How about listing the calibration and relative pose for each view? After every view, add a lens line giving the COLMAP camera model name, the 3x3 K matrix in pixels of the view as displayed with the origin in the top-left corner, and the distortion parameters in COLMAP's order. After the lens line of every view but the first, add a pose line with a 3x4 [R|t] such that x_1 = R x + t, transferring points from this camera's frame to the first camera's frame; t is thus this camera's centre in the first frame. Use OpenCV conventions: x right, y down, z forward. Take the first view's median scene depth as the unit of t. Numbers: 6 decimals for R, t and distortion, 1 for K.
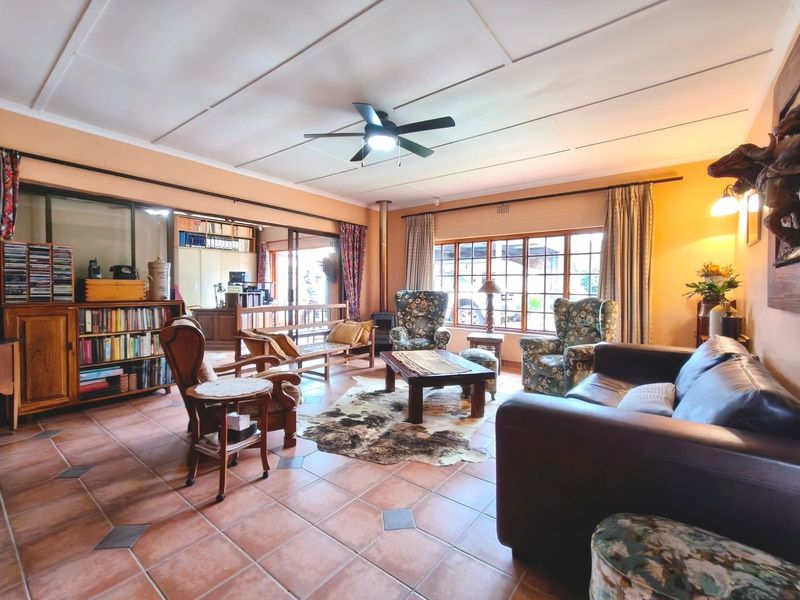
lens RADIAL K [[359.0, 0, 396.3], [0, 359.0, 298.6], [0, 0, 1]] dist [0.004654, -0.000072]
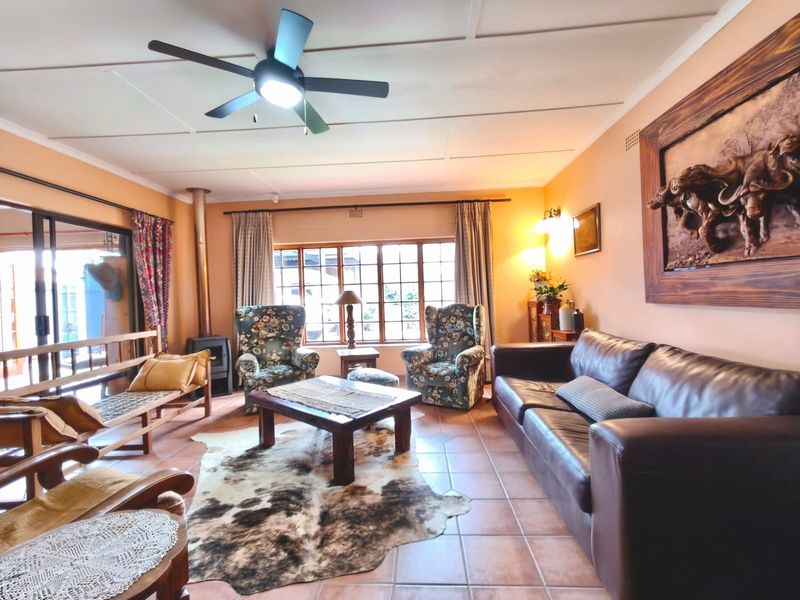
lens RADIAL K [[359.0, 0, 397.8], [0, 359.0, 298.7], [0, 0, 1]] dist [0.004654, -0.000072]
pose [[0.821338, -0.041740, 0.568913, -0.215966], [0.058873, 0.998196, -0.011758, -0.015596], [-0.567396, 0.043151, 0.822314, 0.254979]]
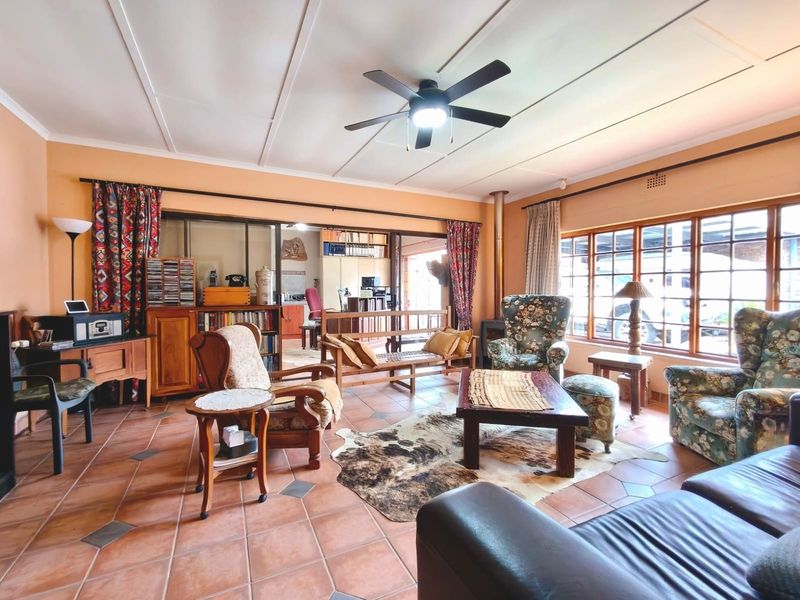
lens RADIAL K [[359.0, 0, 397.4], [0, 359.0, 298.2], [0, 0, 1]] dist [0.004654, -0.000072]
pose [[0.900045, 0.002679, -0.435788, 0.203882], [-0.006146, 0.999960, -0.006546, -0.011781], [0.435753, 0.008570, 0.900026, 0.184118]]
